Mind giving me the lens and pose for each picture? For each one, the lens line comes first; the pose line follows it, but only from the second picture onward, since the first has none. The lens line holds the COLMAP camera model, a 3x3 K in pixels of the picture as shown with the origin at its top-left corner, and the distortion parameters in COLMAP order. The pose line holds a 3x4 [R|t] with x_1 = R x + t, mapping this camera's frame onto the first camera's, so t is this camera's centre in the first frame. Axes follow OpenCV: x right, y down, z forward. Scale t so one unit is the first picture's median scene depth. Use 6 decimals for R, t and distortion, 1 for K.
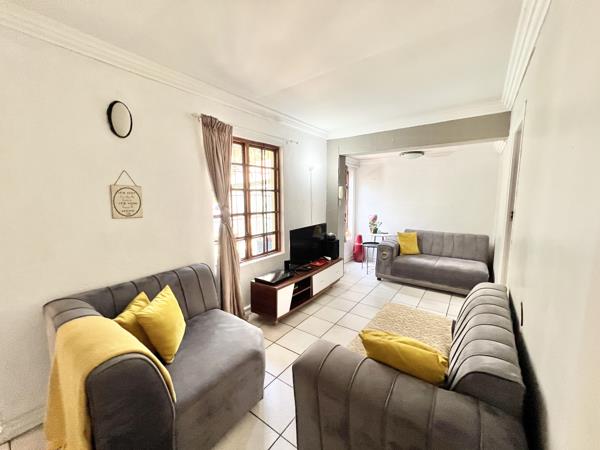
lens RADIAL K [[241.0, 0, 298.8], [0, 241.0, 226.3], [0, 0, 1]] dist [0.002494, -0.000112]
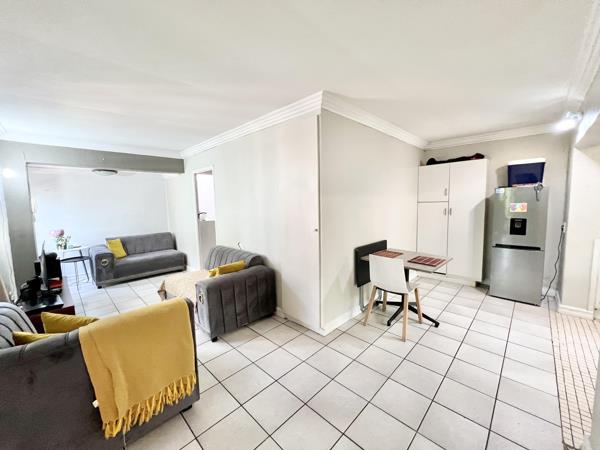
lens RADIAL K [[241.0, 0, 298.9], [0, 241.0, 225.0], [0, 0, 1]] dist [0.002494, -0.000112]
pose [[0.134354, -0.089179, 0.986912, -0.593648], [0.140069, 0.987652, 0.070178, -0.001732], [-0.980984, 0.128807, 0.145187, -0.040444]]
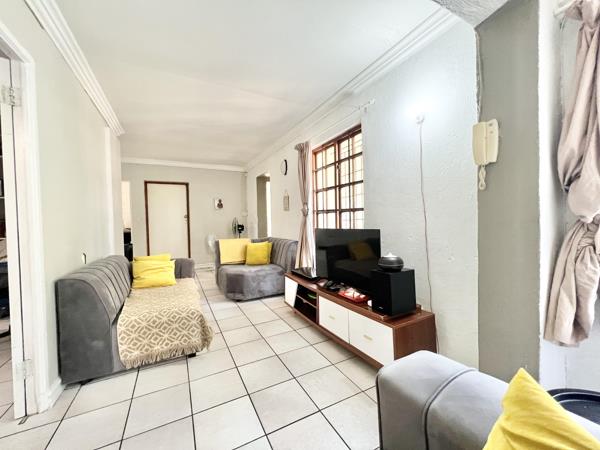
lens RADIAL K [[241.0, 0, 300.9], [0, 241.0, 224.6], [0, 0, 1]] dist [0.002494, -0.000112]
pose [[-0.434115, 0.034187, -0.900208, 0.607526], [-0.085827, 0.993165, 0.079106, -0.048979], [0.896760, 0.111603, -0.428214, 1.037171]]
